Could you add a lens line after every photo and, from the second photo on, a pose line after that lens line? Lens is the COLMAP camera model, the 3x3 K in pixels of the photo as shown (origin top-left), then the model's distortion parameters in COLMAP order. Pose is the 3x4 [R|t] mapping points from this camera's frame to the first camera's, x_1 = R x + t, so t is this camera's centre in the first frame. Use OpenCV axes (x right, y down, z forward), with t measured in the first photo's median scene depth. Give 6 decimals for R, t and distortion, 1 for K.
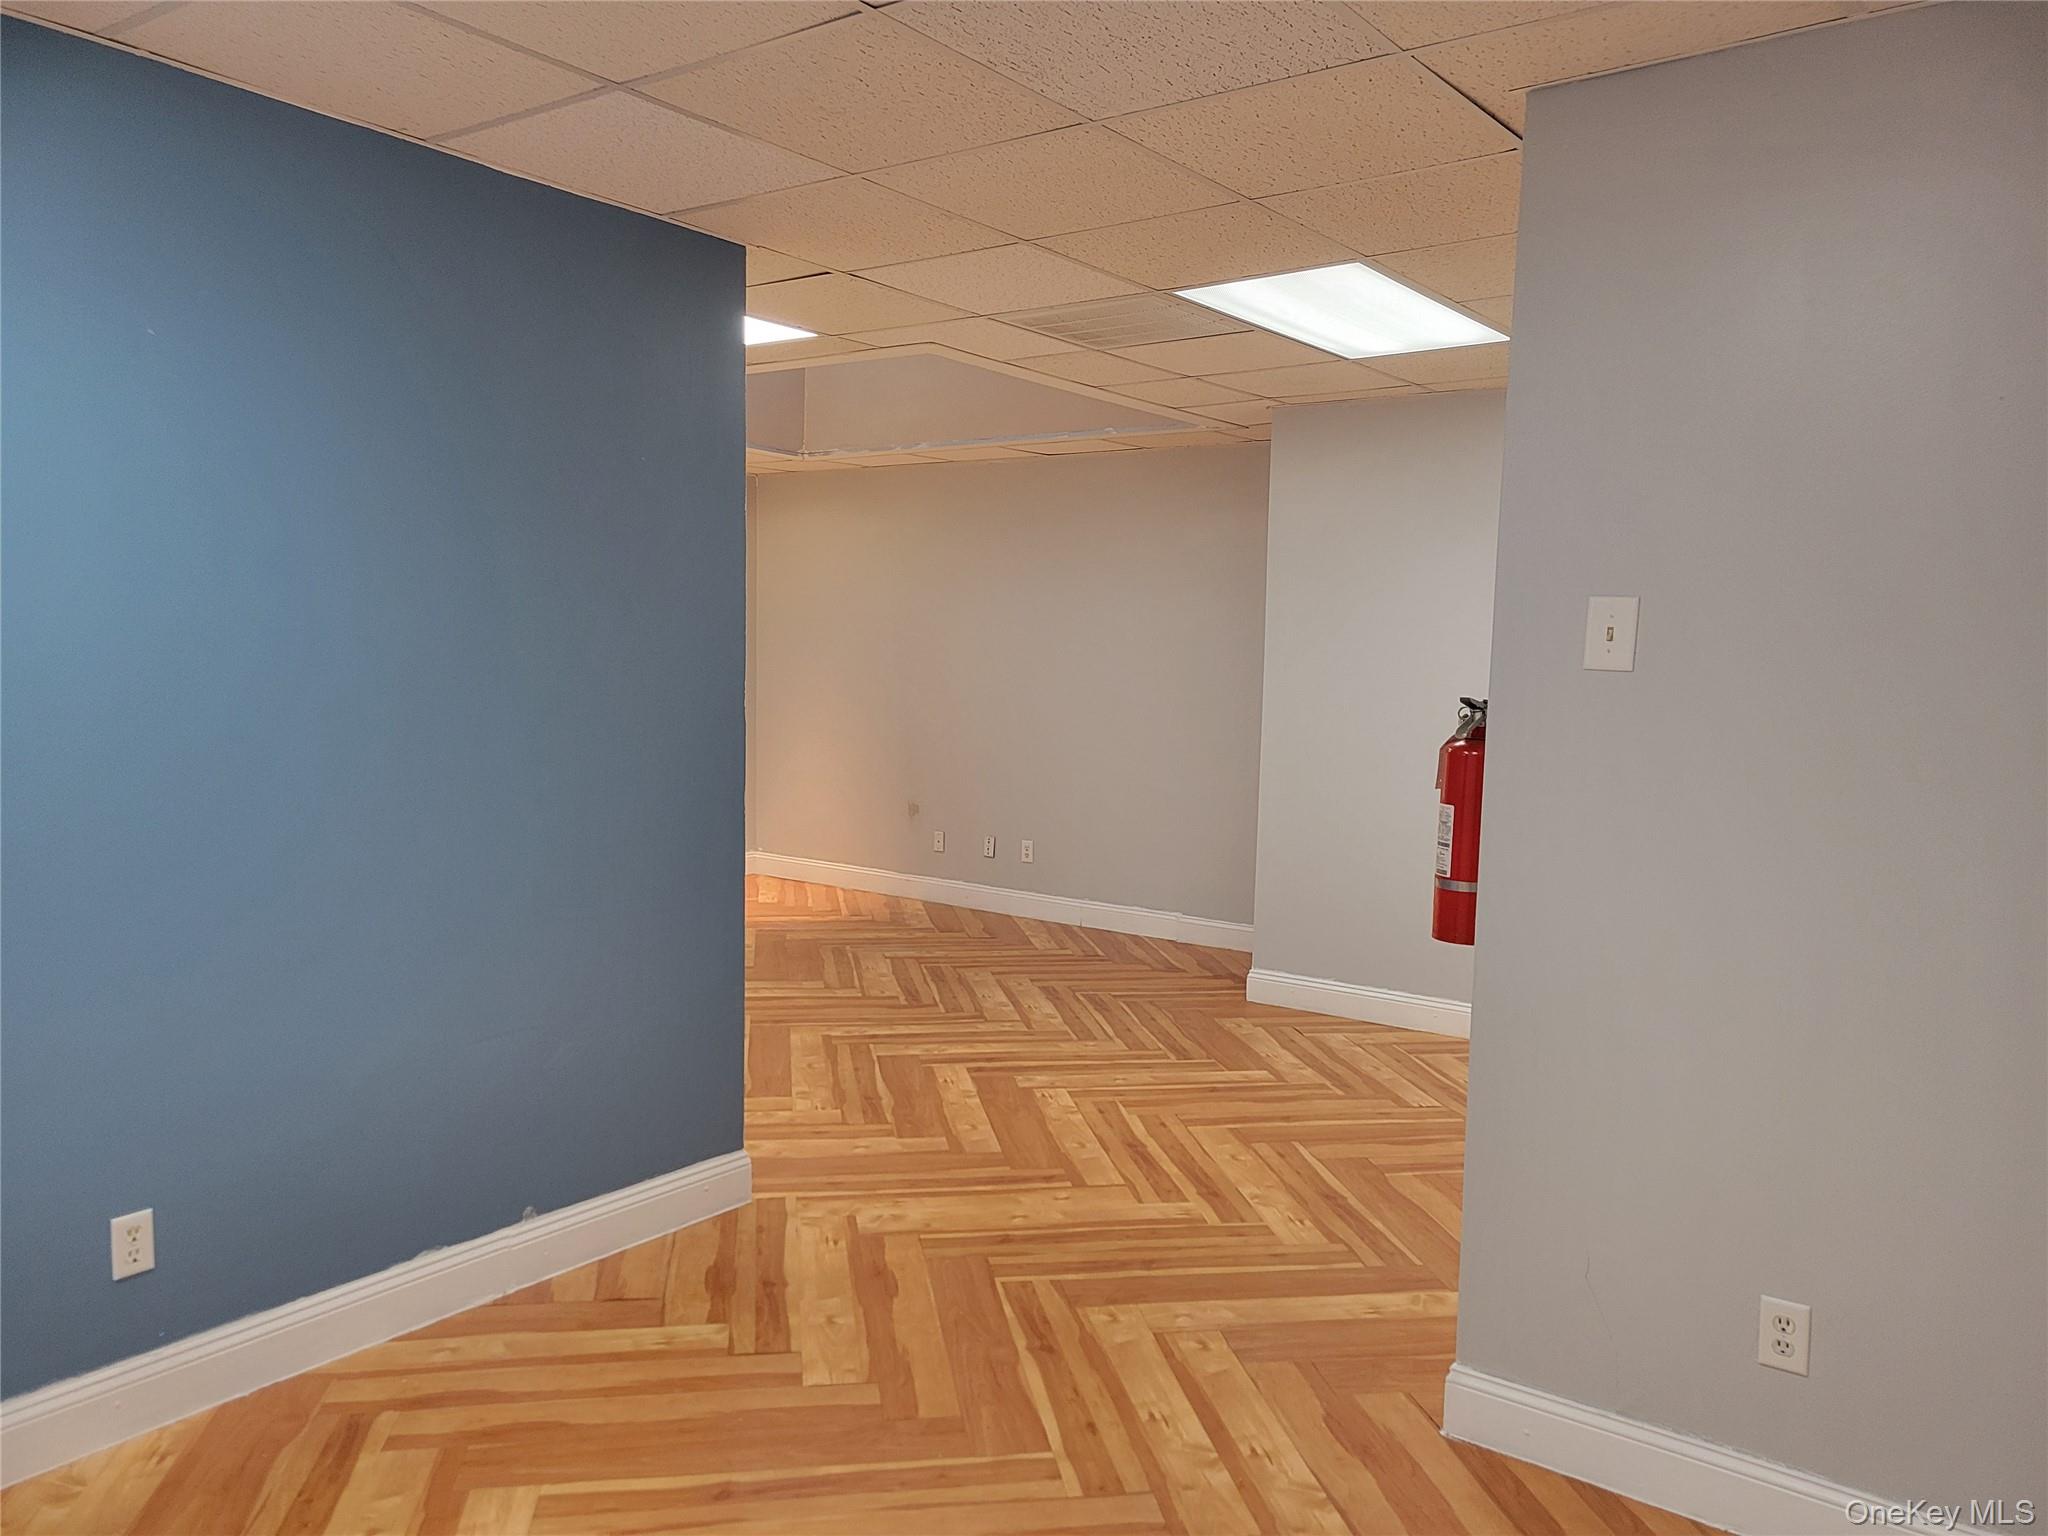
lens RADIAL K [[1521.9, 0, 1025.2], [0, 1521.9, 765.0], [0, 0, 1]] dist [0.057065, -0.026762]
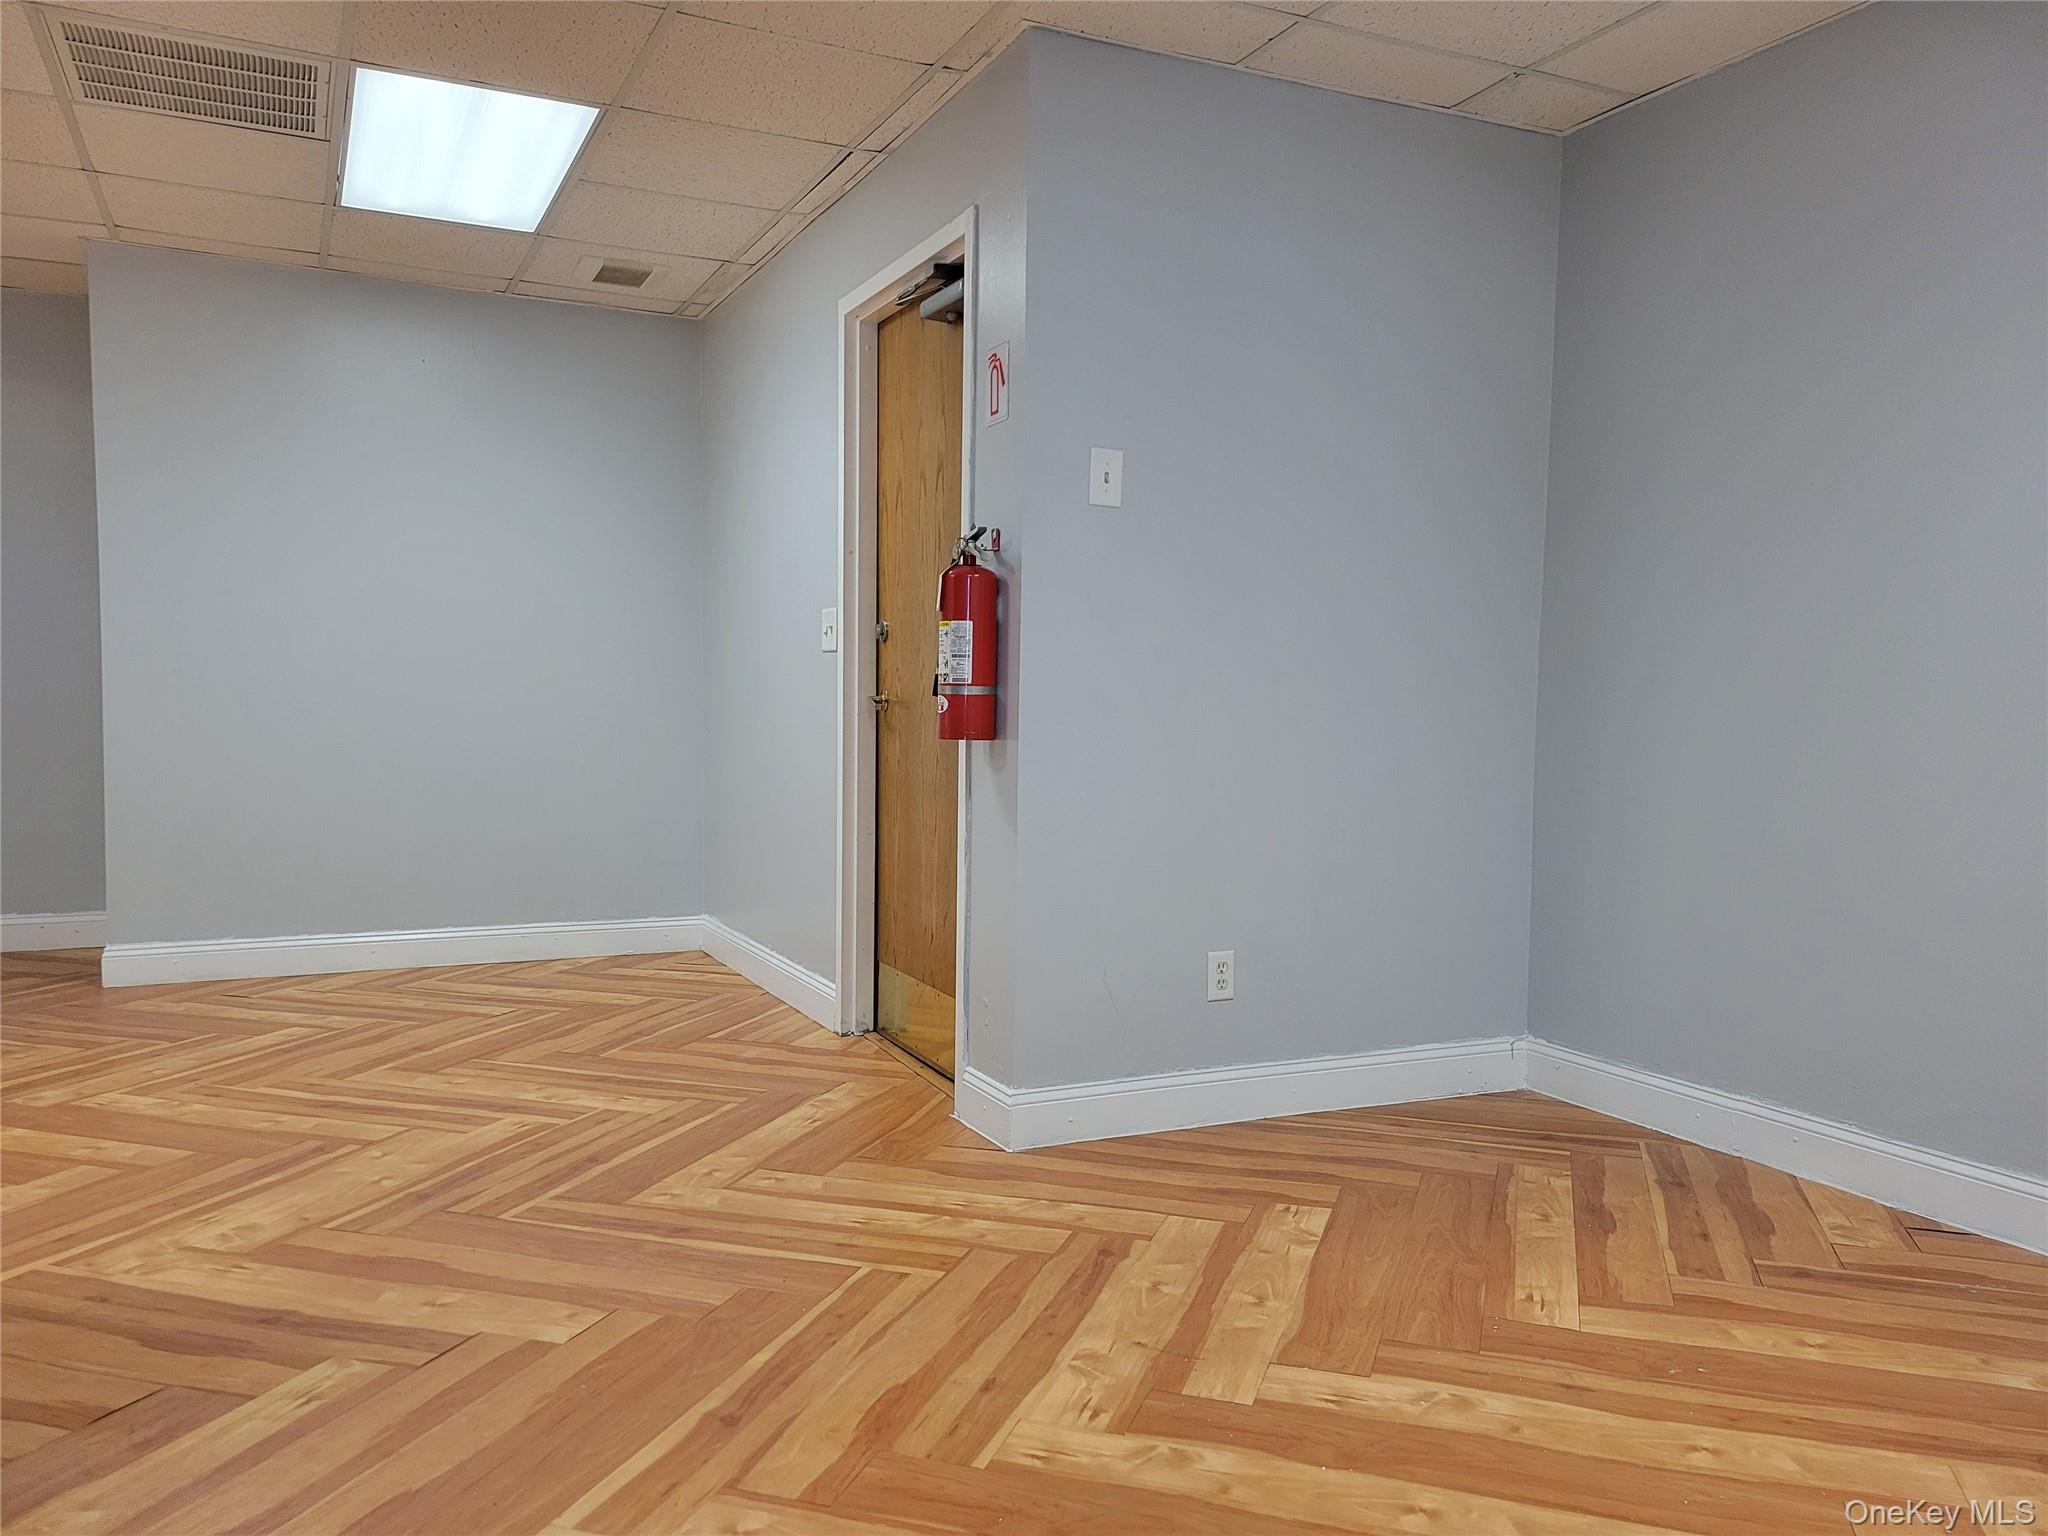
lens RADIAL K [[1521.9, 0, 1035.4], [0, 1521.9, 773.8], [0, 0, 1]] dist [0.057065, -0.026762]
pose [[0.461738, -0.056535, 0.885213, -0.448286], [0.065581, 0.997411, 0.029493, 0.068137], [-0.884589, 0.044435, 0.464250, 0.259565]]
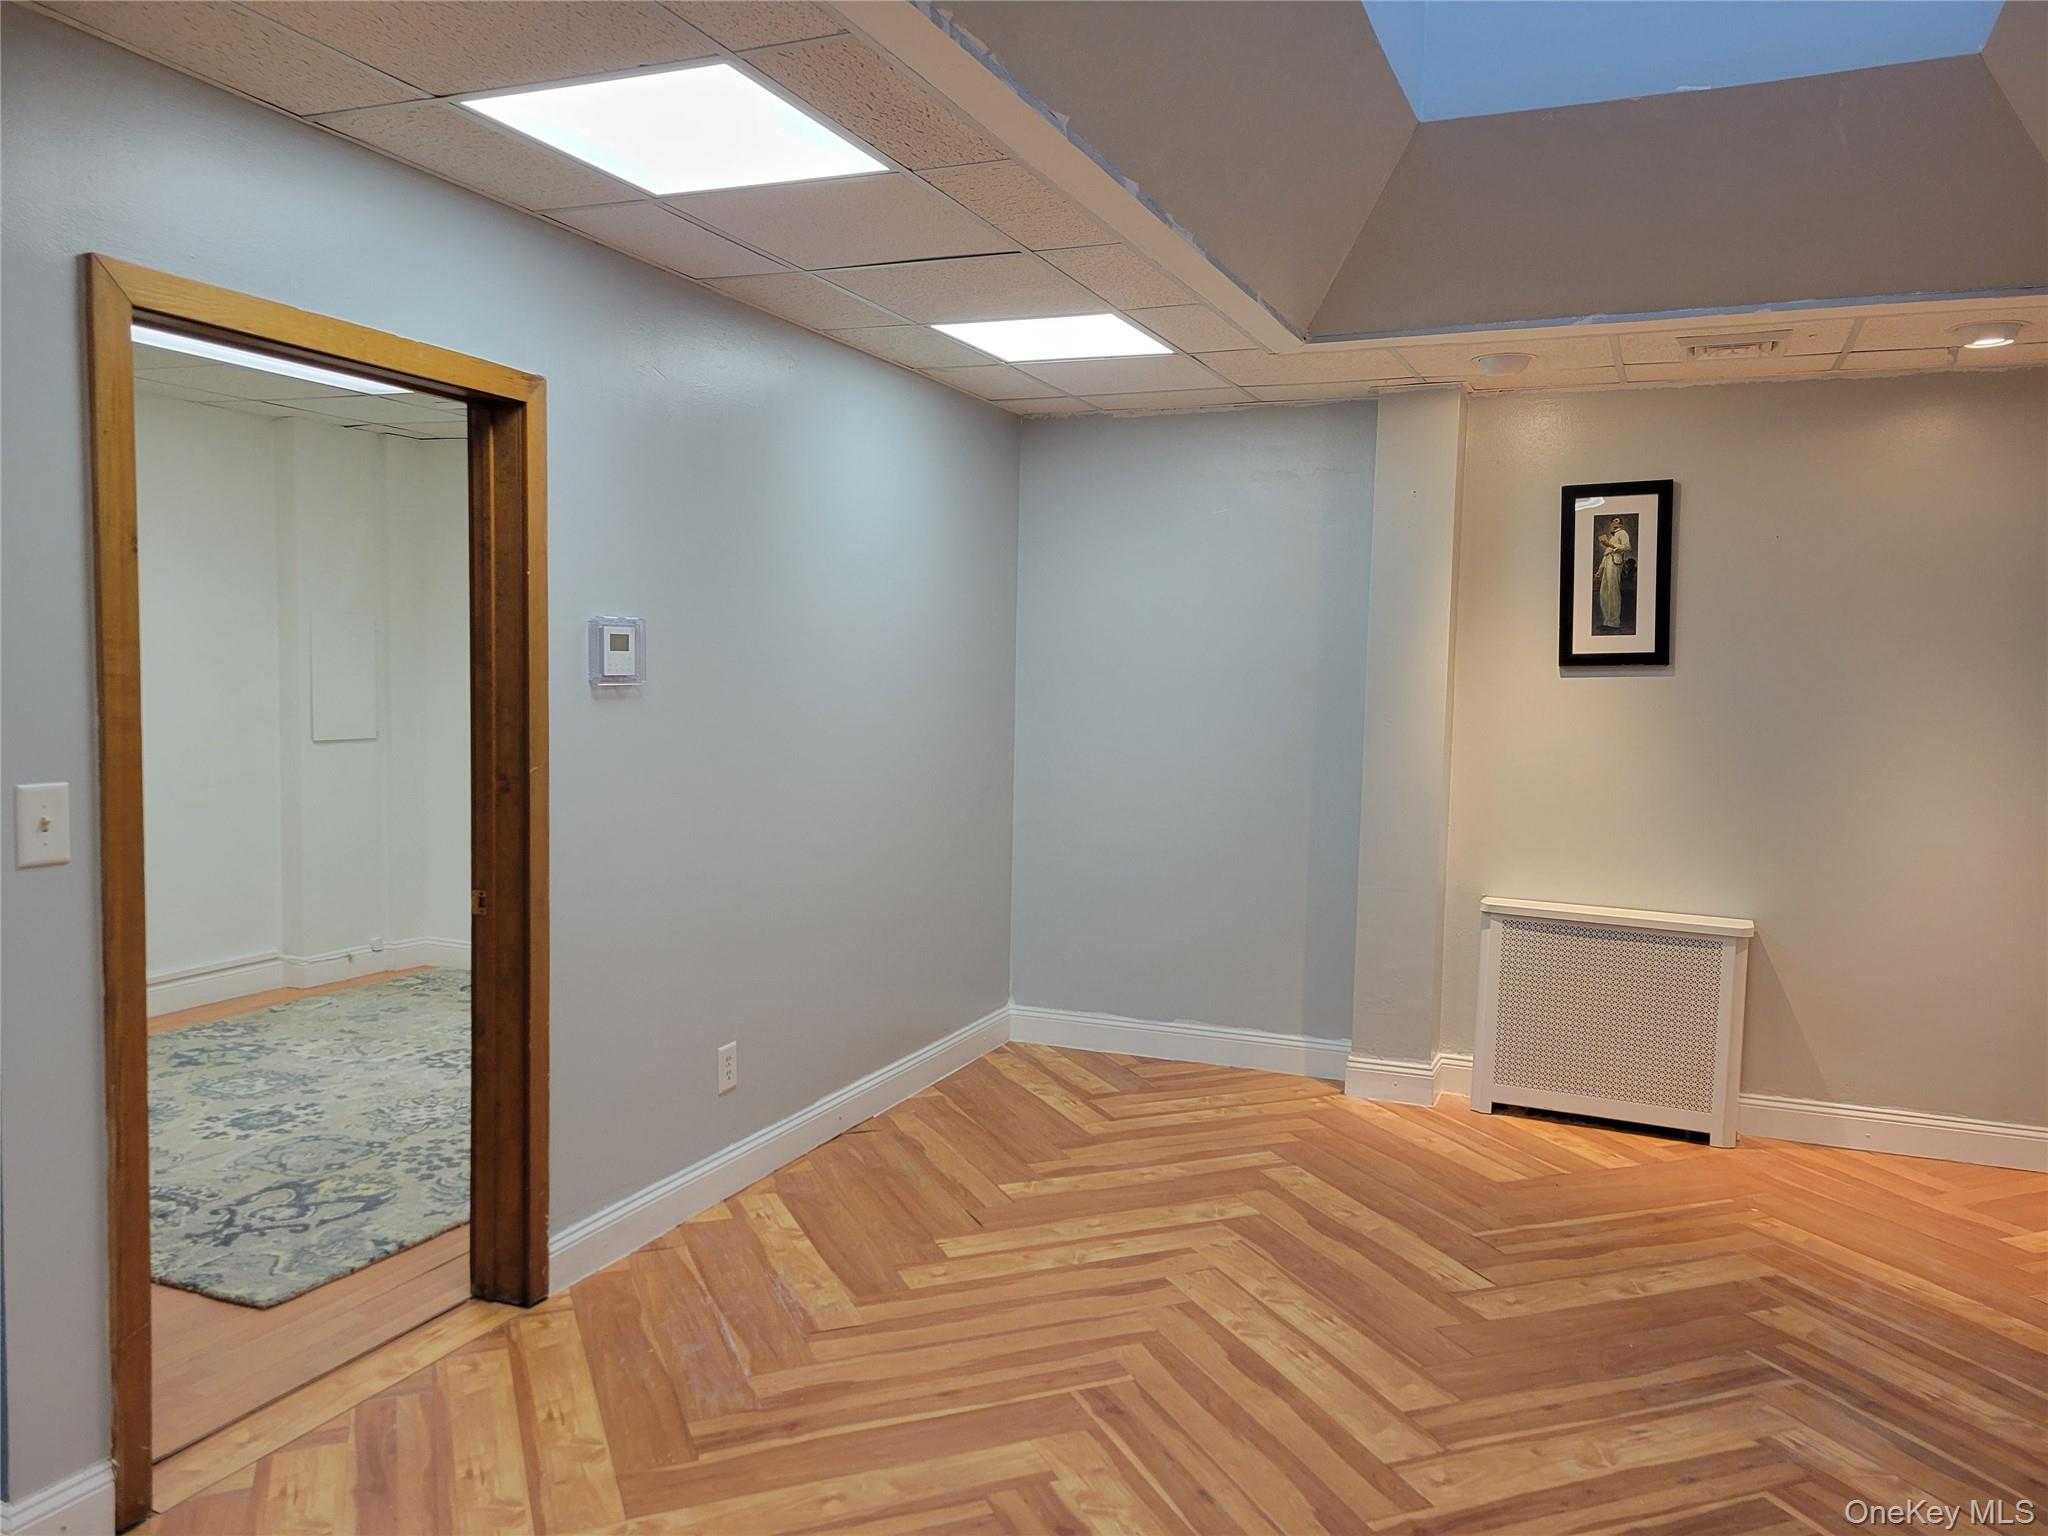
lens RADIAL K [[1521.9, 0, 1032.4], [0, 1521.9, 775.2], [0, 0, 1]] dist [0.057065, -0.026762]
pose [[0.222911, 0.055165, -0.973277, 0.401423], [-0.097135, 0.994686, 0.034132, -0.076359], [0.969987, 0.086931, 0.227084, 1.019764]]
